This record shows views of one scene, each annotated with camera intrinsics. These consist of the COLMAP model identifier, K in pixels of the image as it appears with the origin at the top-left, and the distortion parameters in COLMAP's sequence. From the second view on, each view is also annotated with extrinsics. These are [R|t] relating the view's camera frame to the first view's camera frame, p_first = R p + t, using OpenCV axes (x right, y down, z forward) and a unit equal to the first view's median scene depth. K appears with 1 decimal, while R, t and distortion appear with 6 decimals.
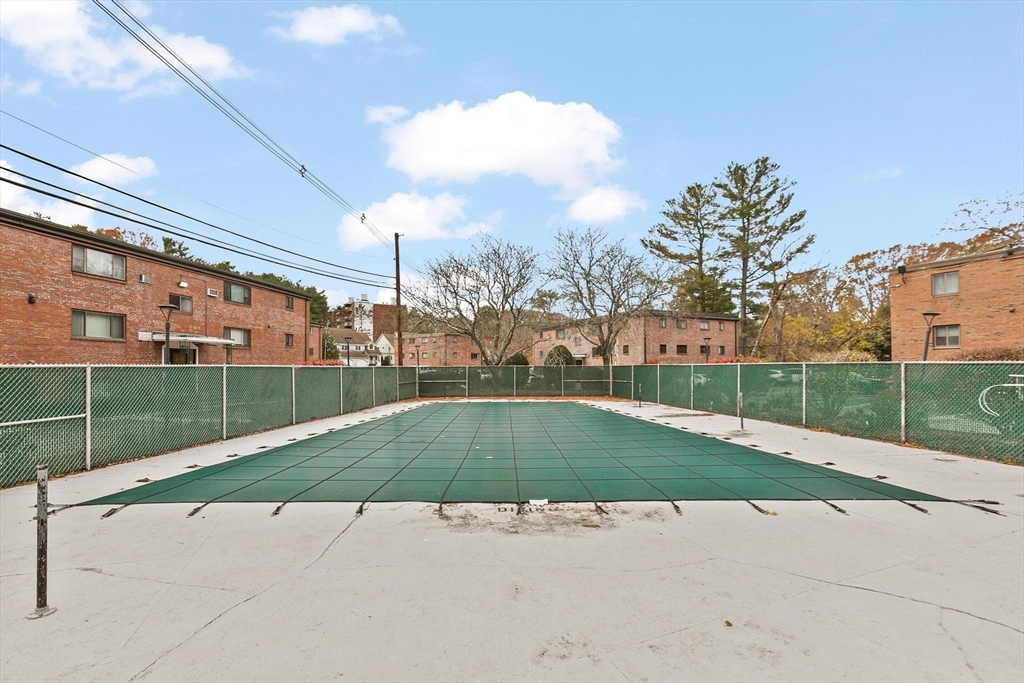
lens RADIAL K [[460.6, 0, 500.6], [0, 460.6, 368.4], [0, 0, 1]] dist [0.002646, -0.000966]
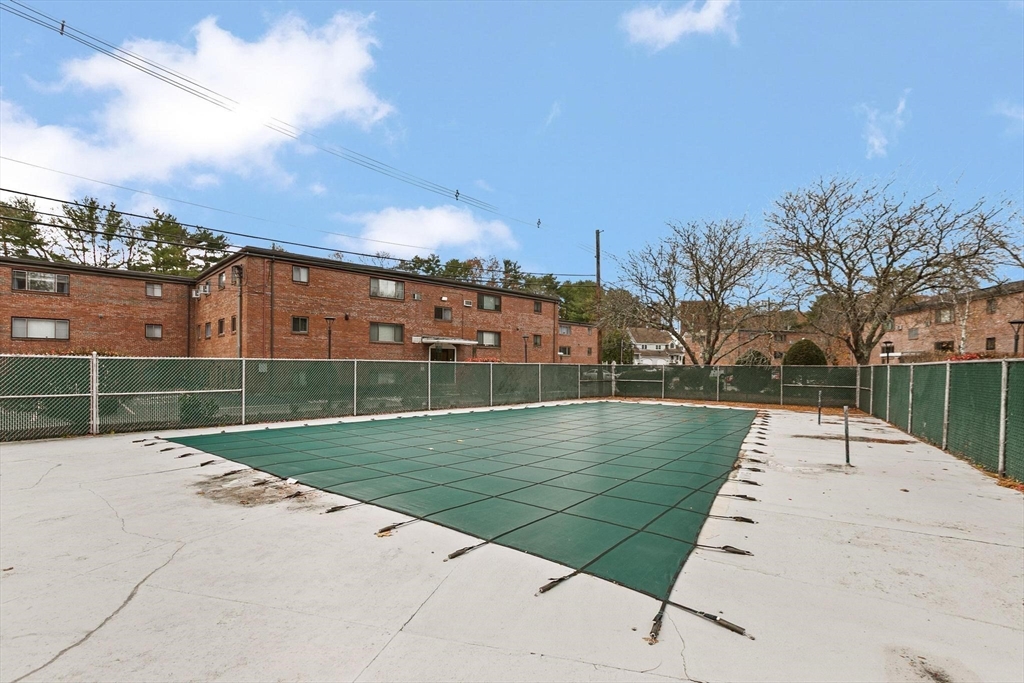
lens RADIAL K [[460.6, 0, 489.1], [0, 460.6, 362.8], [0, 0, 1]] dist [0.002646, -0.000966]
pose [[0.786963, 0.007613, -0.616953, 0.198405], [-0.014364, 0.999879, -0.005985, 0.001649], [0.616833, 0.013572, 0.786977, 0.074640]]
